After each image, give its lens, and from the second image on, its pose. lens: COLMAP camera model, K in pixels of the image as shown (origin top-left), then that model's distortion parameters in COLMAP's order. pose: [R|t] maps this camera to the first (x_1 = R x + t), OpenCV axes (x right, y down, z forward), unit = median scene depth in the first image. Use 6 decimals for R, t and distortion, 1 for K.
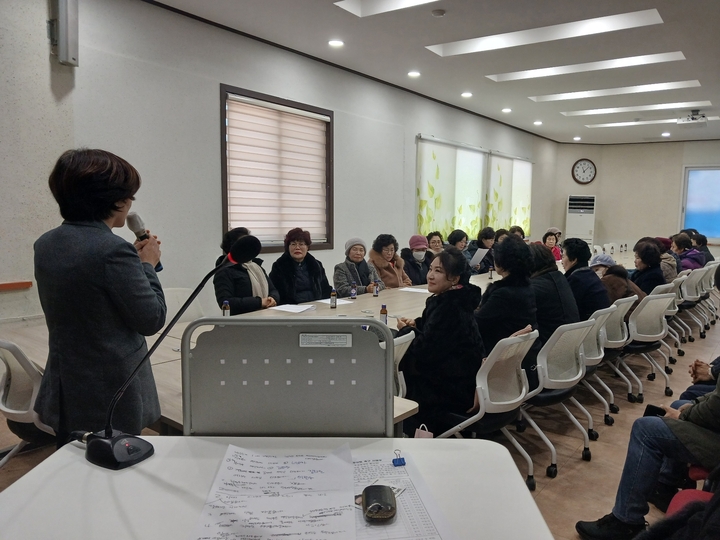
lens RADIAL K [[575.4, 0, 357.4], [0, 575.4, 267.9], [0, 0, 1]] dist [-0.000839, -0.011150]
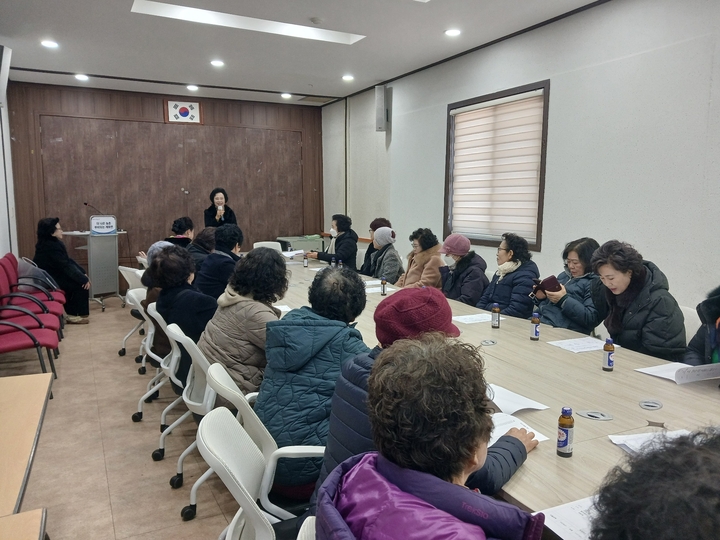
lens RADIAL K [[572.6, 0, 360.0], [0, 572.6, 270.0], [0, 0, 1]] dist [0.004155, -0.009897]
pose [[-0.453594, 0.084536, -0.887190, 1.017266], [-0.097731, 0.984769, 0.143801, -0.129324], [0.885833, 0.151934, -0.438424, 1.476065]]
